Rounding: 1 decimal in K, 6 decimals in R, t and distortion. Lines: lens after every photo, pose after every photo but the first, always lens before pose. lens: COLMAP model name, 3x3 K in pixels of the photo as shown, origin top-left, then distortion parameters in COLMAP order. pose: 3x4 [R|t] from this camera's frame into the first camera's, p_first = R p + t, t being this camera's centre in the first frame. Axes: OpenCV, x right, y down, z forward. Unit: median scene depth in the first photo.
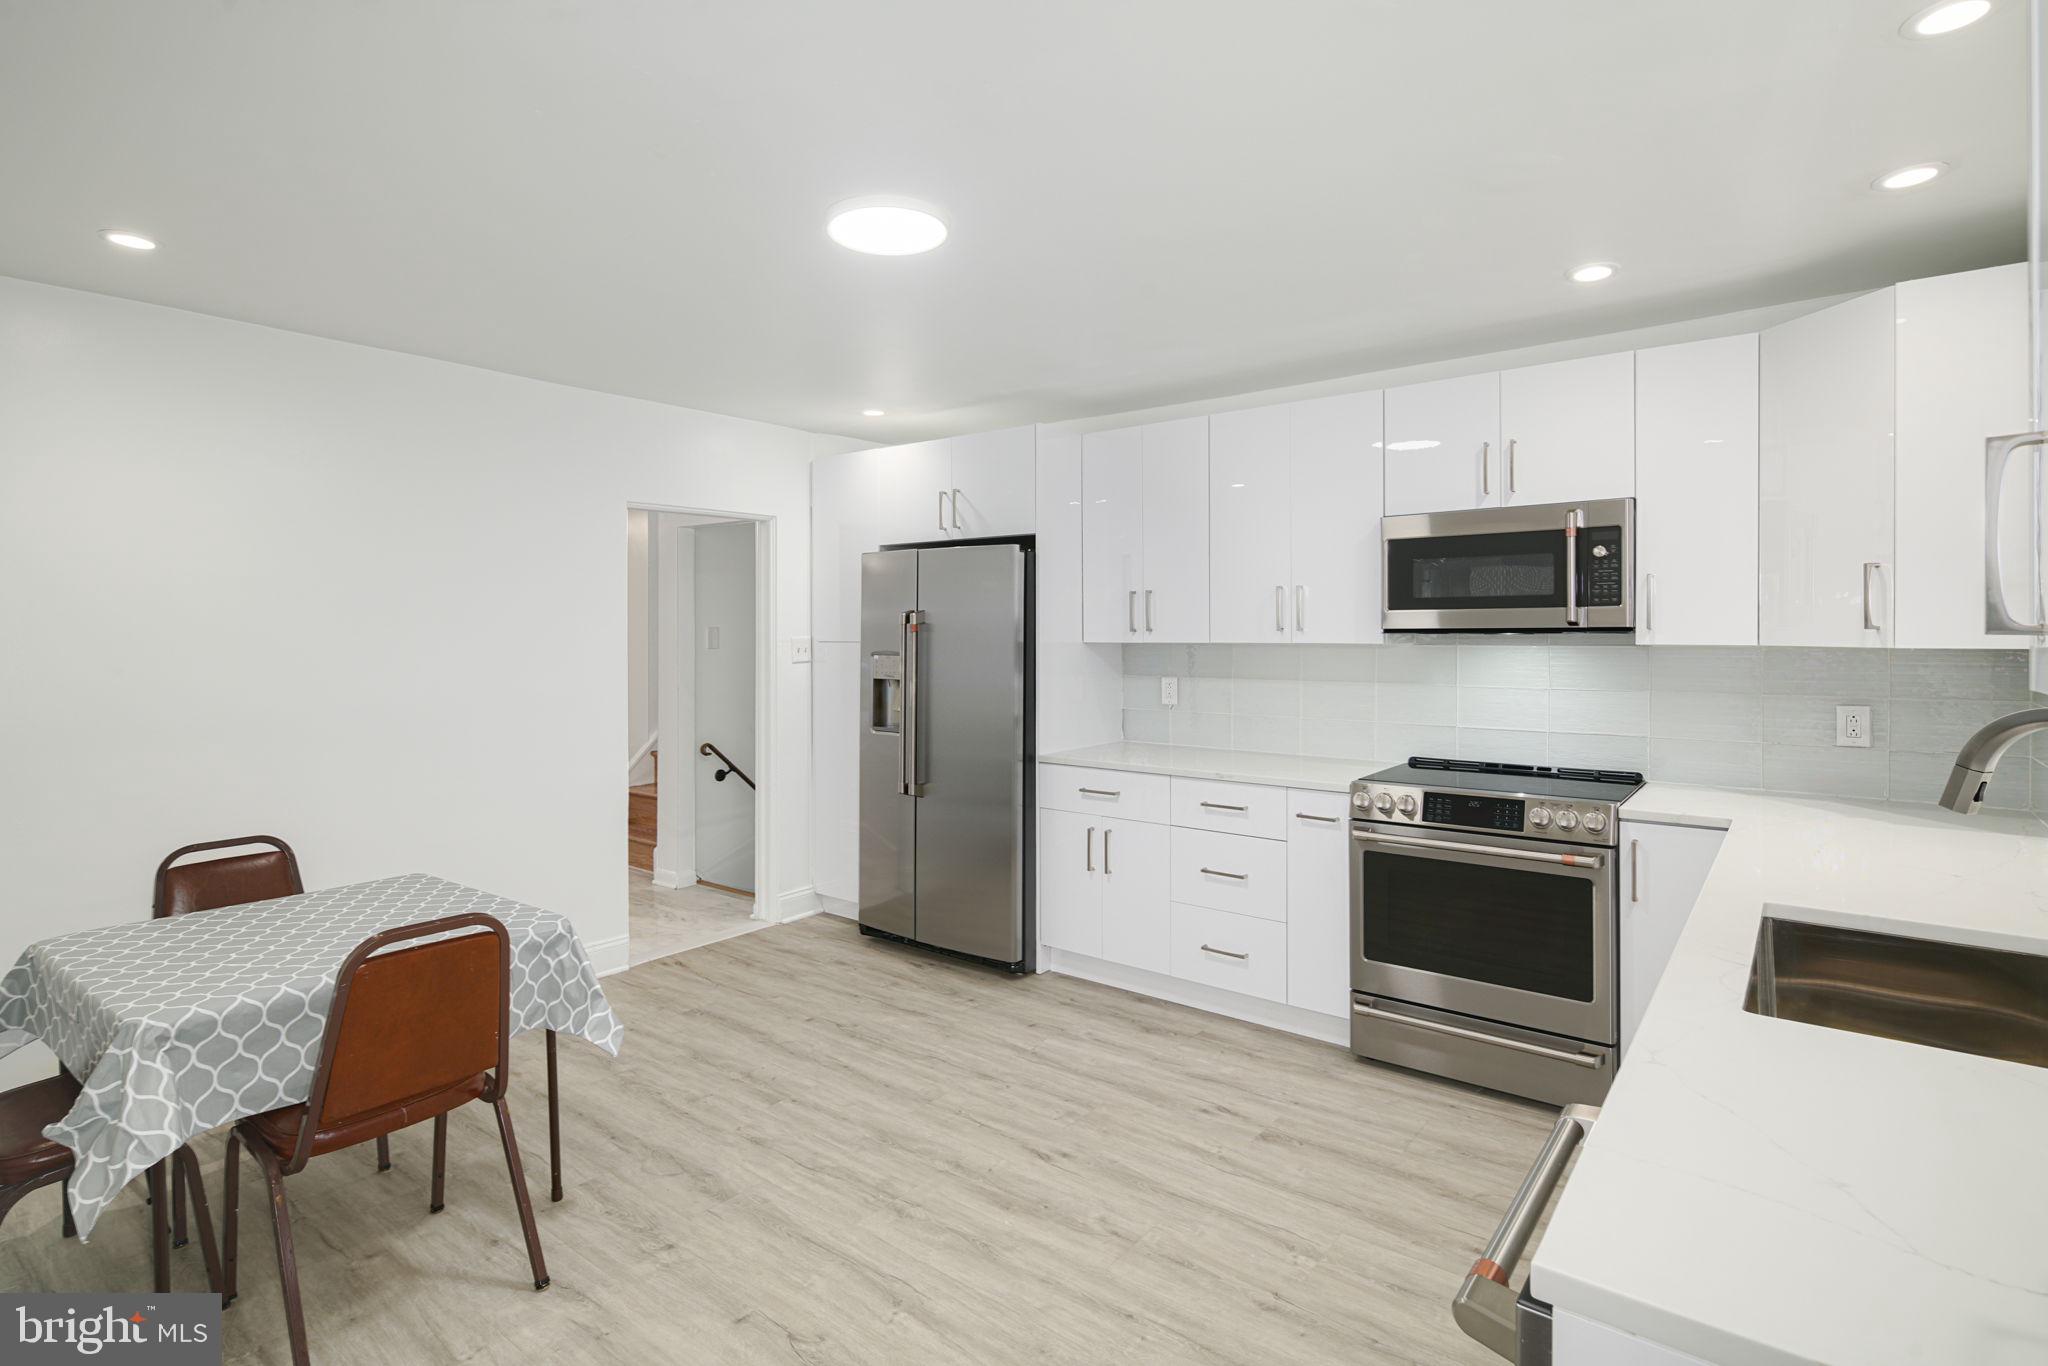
lens RADIAL K [[1020.7, 0, 1010.5], [0, 1020.7, 627.8], [0, 0, 1]] dist [0.001168, -0.001431]
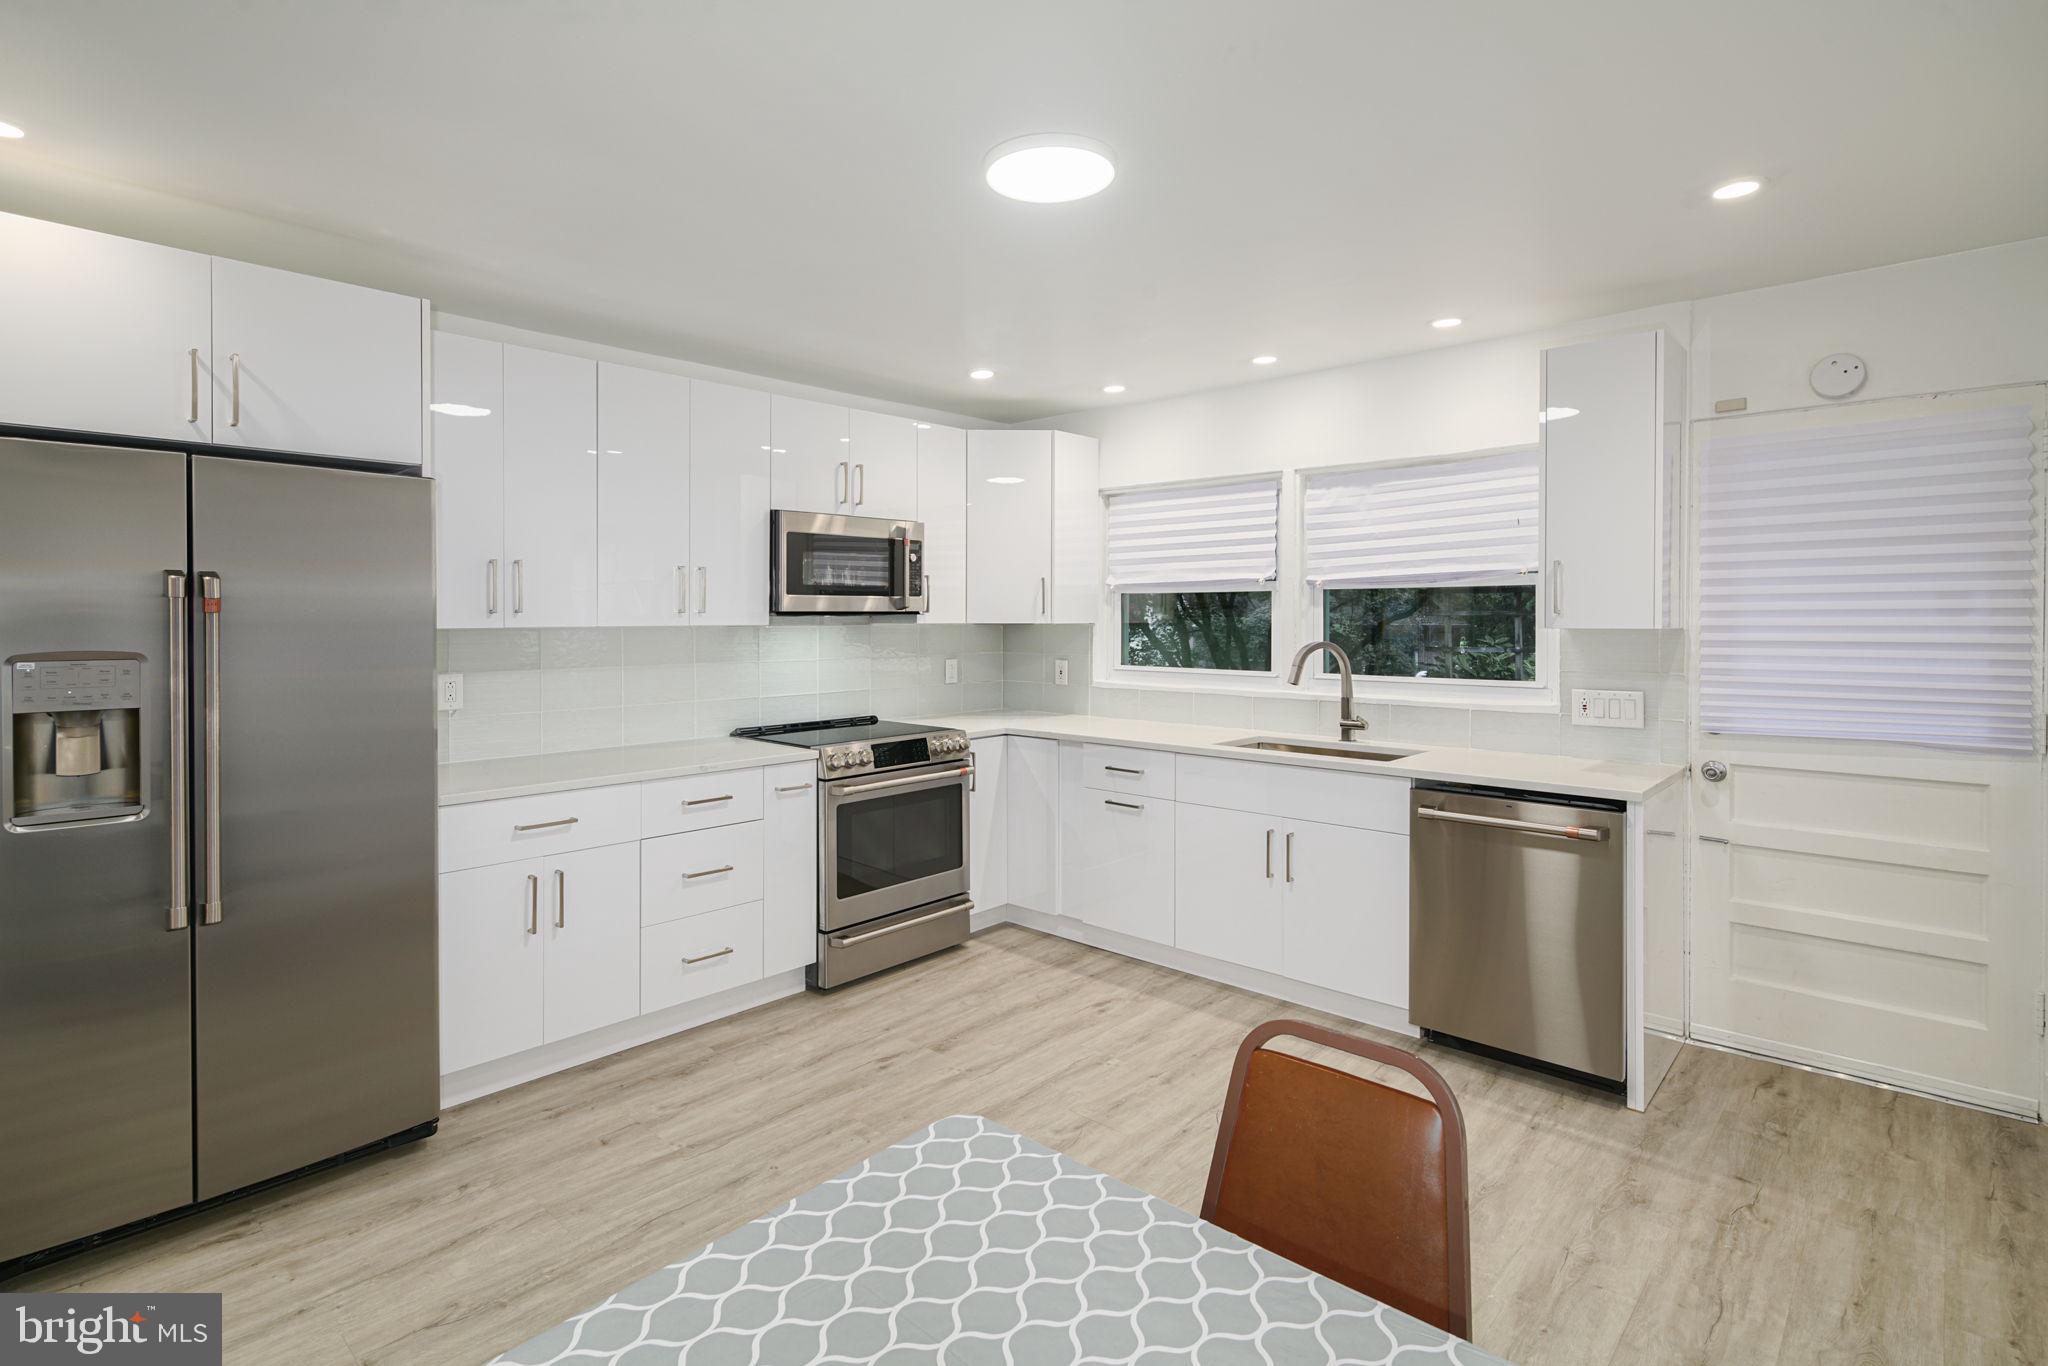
lens RADIAL K [[1020.7, 0, 1010.5], [0, 1020.7, 627.8], [0, 0, 1]] dist [0.001168, -0.001431]
pose [[0.067154, -0.011484, 0.997677, -0.832770], [-0.002688, 0.999928, 0.011691, 0.005757], [-0.997739, -0.003467, 0.067119, 0.784064]]
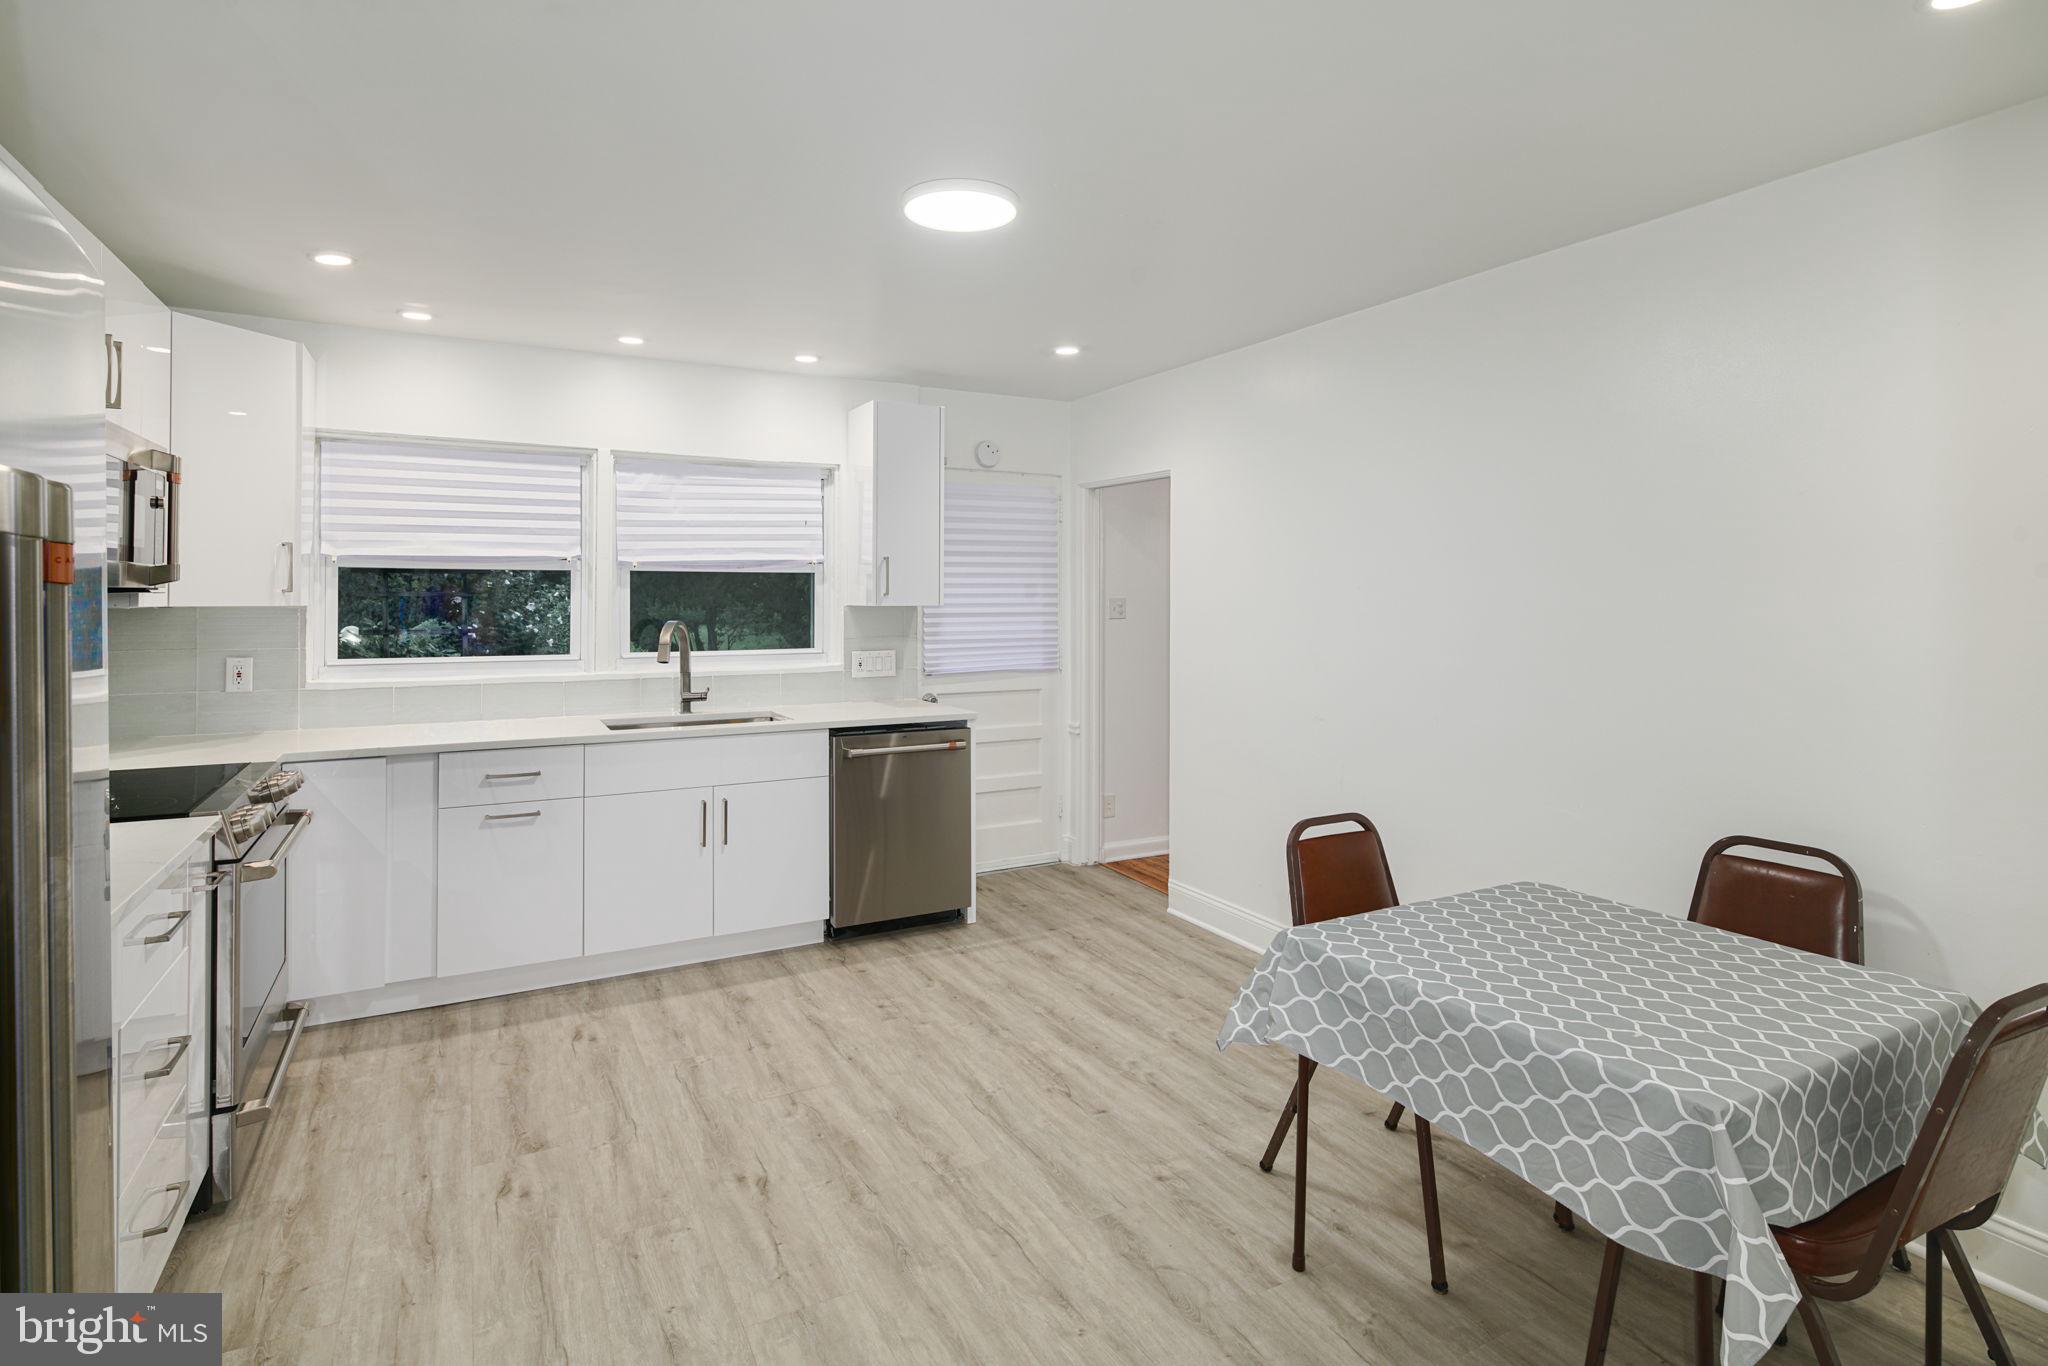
lens RADIAL K [[1011.3, 0, 1029.3], [0, 1011.3, 598.2], [0, 0, 1]] dist [-0.001103, -0.001039]
pose [[-0.927516, -0.001474, 0.373780, -0.459649], [-0.002411, 0.999995, -0.002039, 0.008470], [-0.373775, -0.002792, -0.927515, 1.554867]]
